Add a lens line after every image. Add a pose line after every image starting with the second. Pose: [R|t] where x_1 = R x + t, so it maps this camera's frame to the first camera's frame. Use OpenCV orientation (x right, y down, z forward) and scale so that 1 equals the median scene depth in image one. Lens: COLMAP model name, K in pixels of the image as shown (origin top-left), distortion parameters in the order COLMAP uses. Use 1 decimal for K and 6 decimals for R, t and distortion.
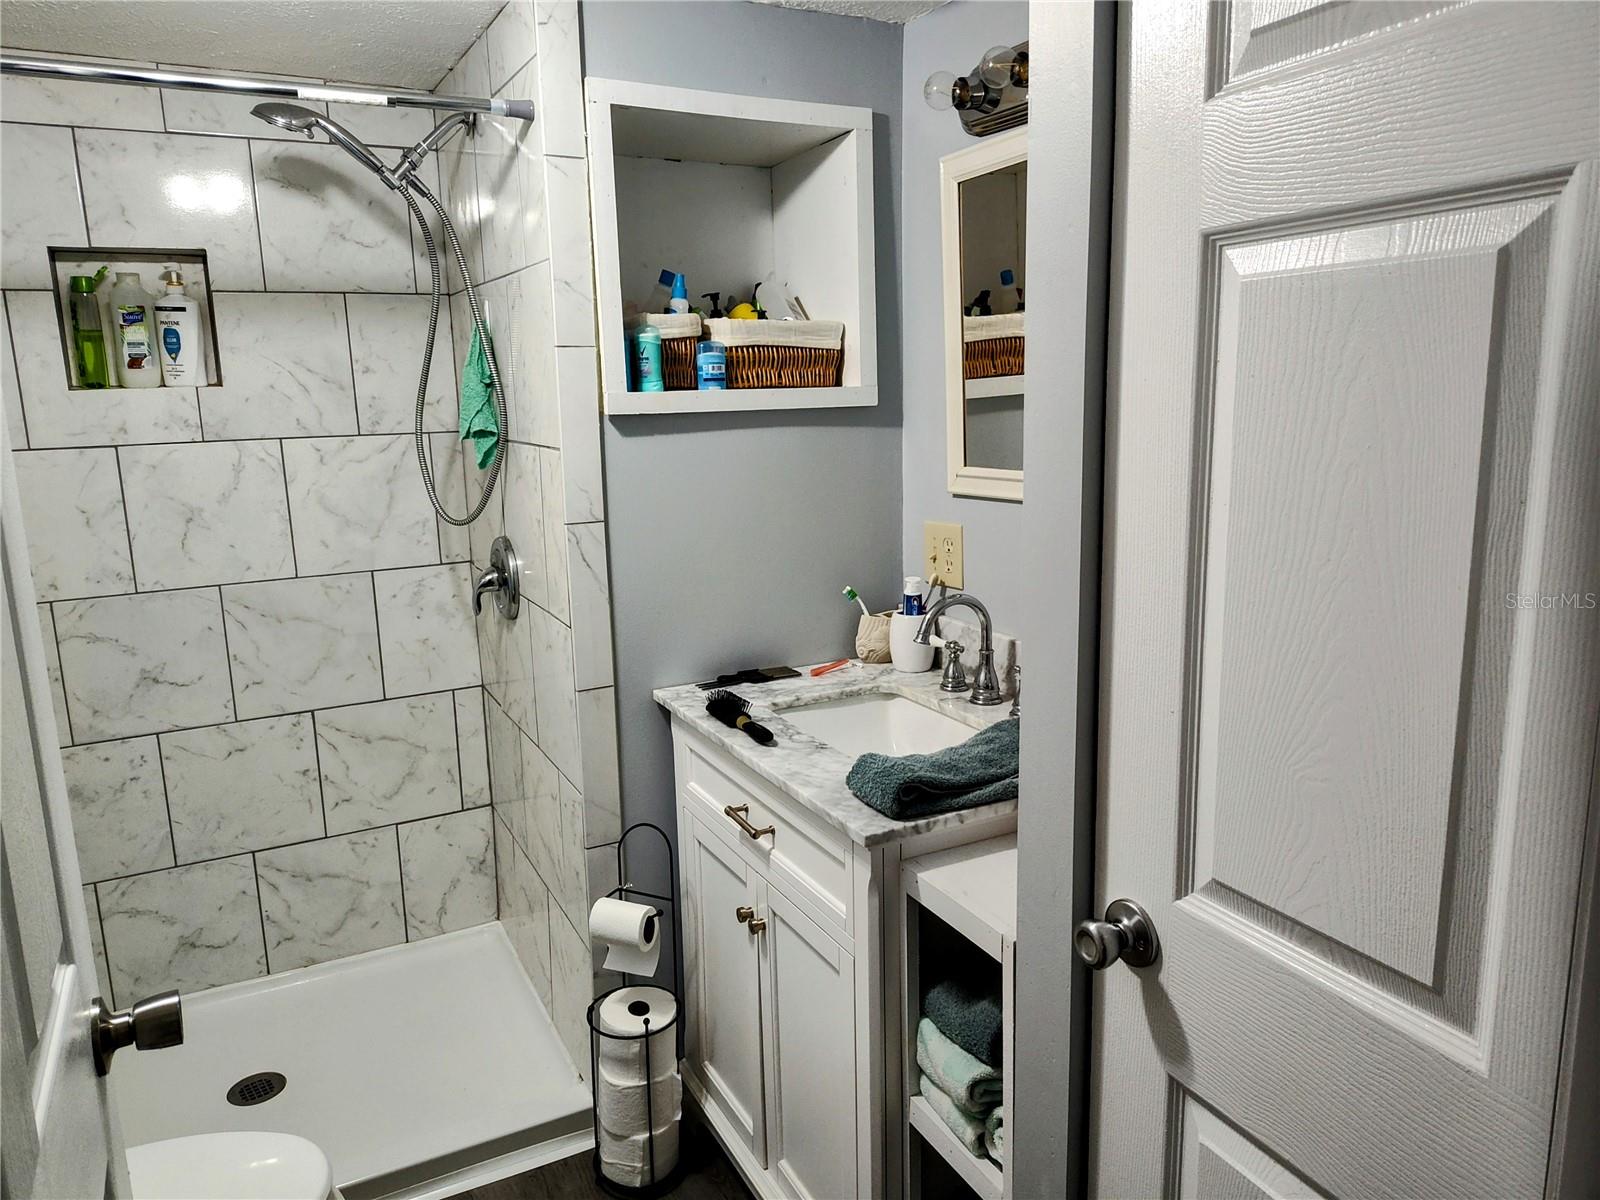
lens RADIAL K [[1097.5, 0, 800.7], [0, 1097.5, 593.7], [0, 0, 1]] dist [0.036848, -0.029296]
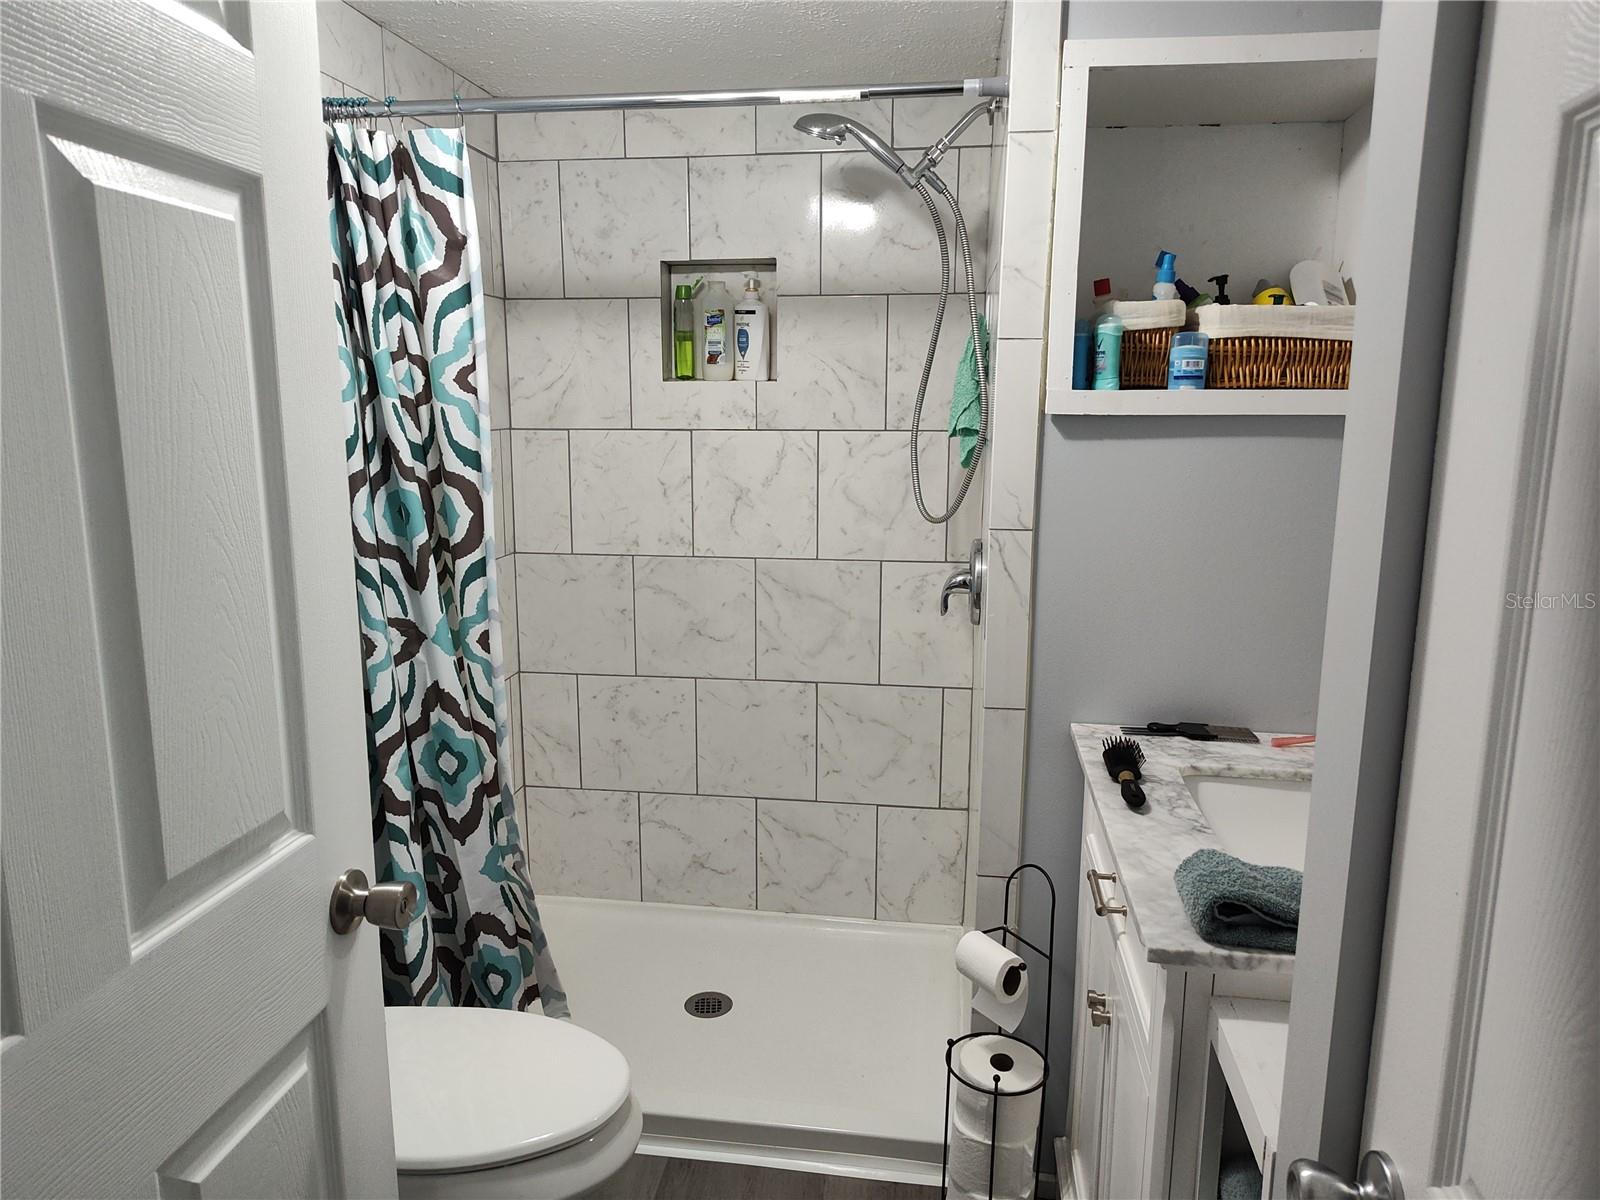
lens RADIAL K [[1097.5, 0, 799.7], [0, 1097.5, 608.6], [0, 0, 1]] dist [0.036848, -0.029296]
pose [[0.808523, 0.136152, -0.572497, 0.173960], [-0.134385, 0.989878, 0.045624, -0.014860], [0.572914, 0.040047, 0.818636, 0.123542]]
